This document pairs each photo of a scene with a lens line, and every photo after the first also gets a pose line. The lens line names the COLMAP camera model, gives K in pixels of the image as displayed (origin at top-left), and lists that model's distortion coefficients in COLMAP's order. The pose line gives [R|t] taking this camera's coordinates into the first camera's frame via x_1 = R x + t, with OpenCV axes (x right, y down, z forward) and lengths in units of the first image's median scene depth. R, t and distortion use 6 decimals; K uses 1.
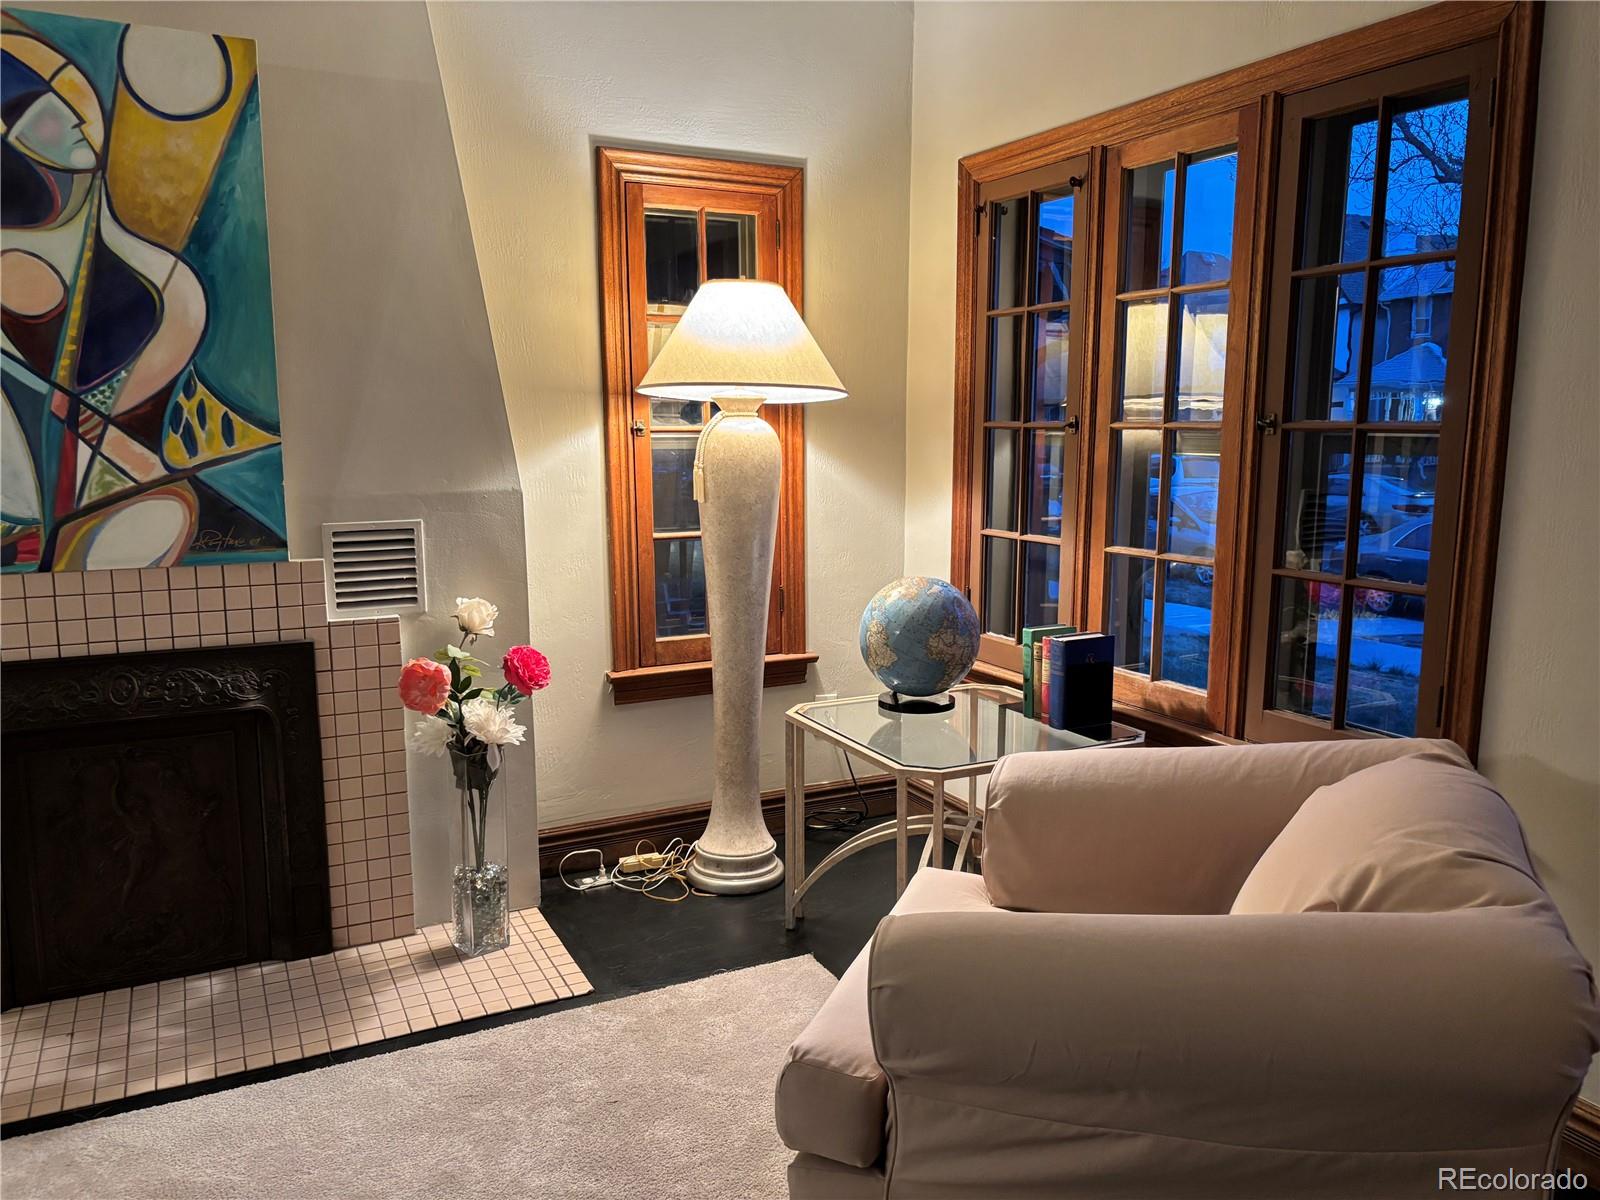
lens RADIAL K [[1208.9, 0, 803.2], [0, 1208.9, 604.0], [0, 0, 1]] dist [0.058031, -0.070226]
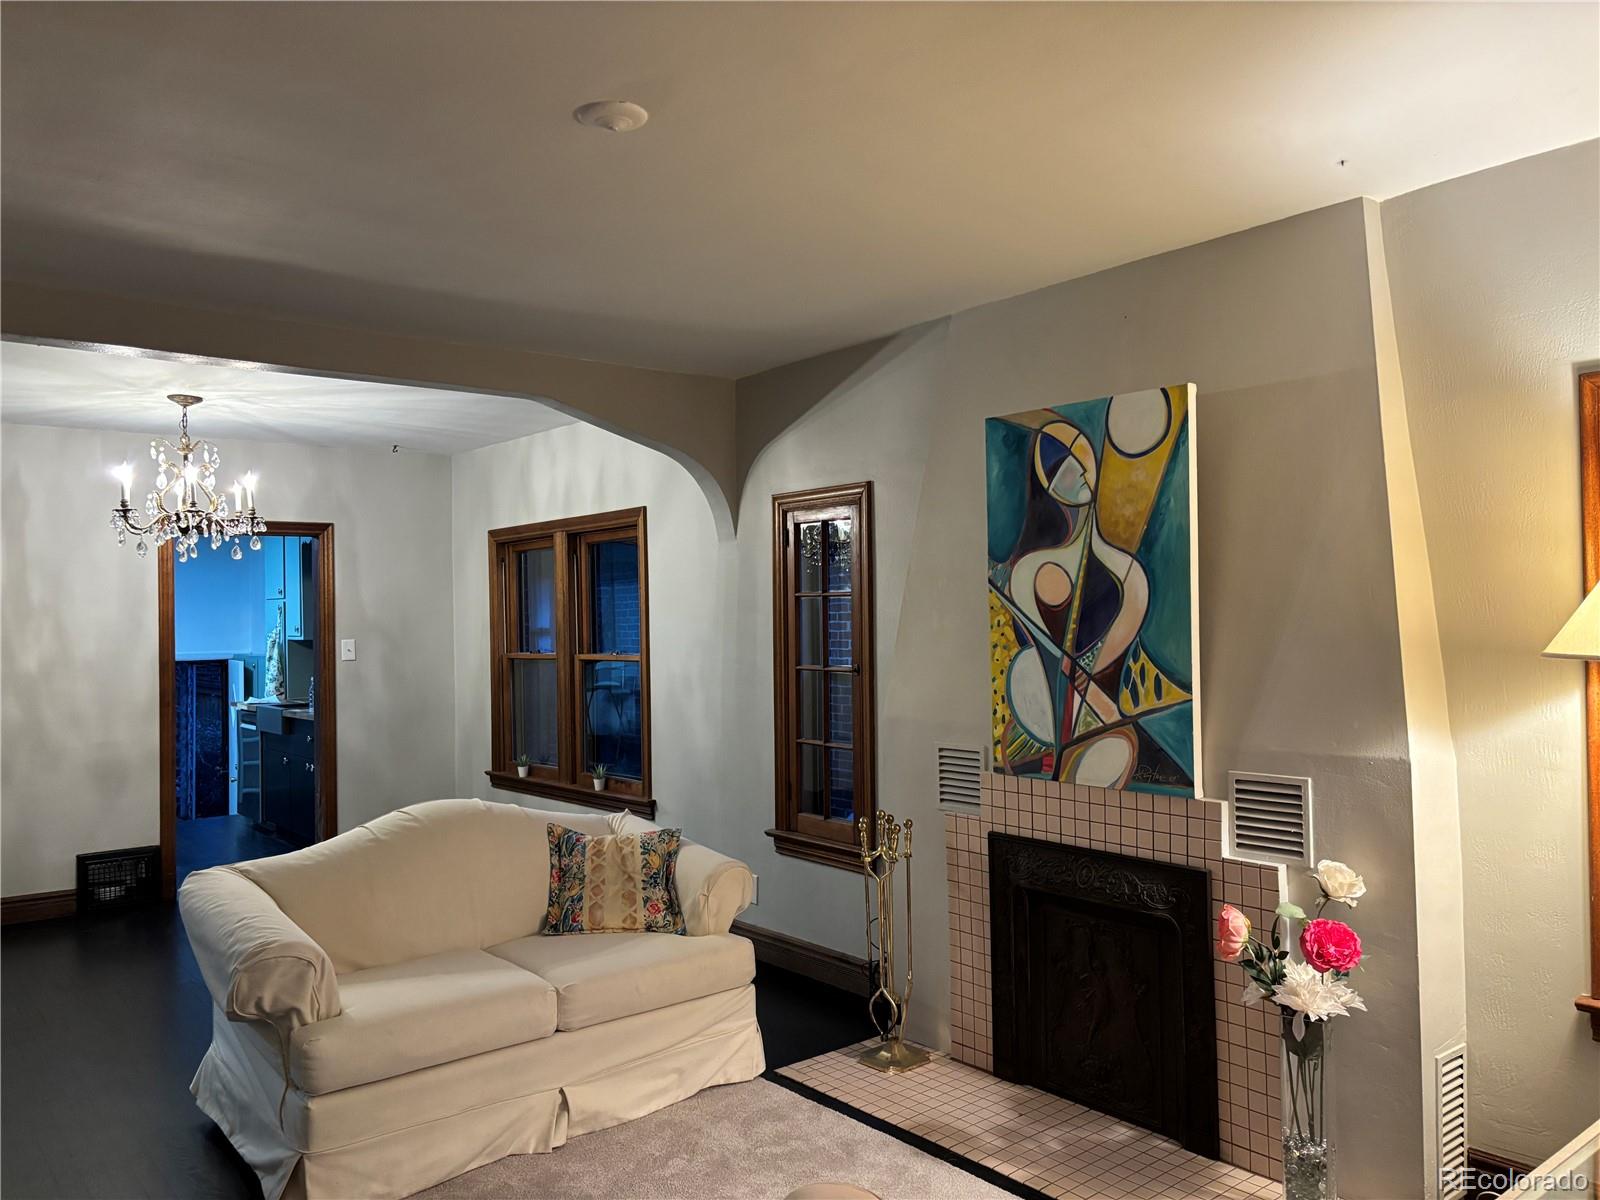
lens RADIAL K [[1208.9, 0, 791.6], [0, 1208.9, 605.1], [0, 0, 1]] dist [0.058031, -0.070226]
pose [[0.211485, -0.008065, -0.977348, 0.637360], [-0.129758, 0.990883, -0.036254, -0.125322], [0.968729, 0.134486, 0.208511, 0.343049]]
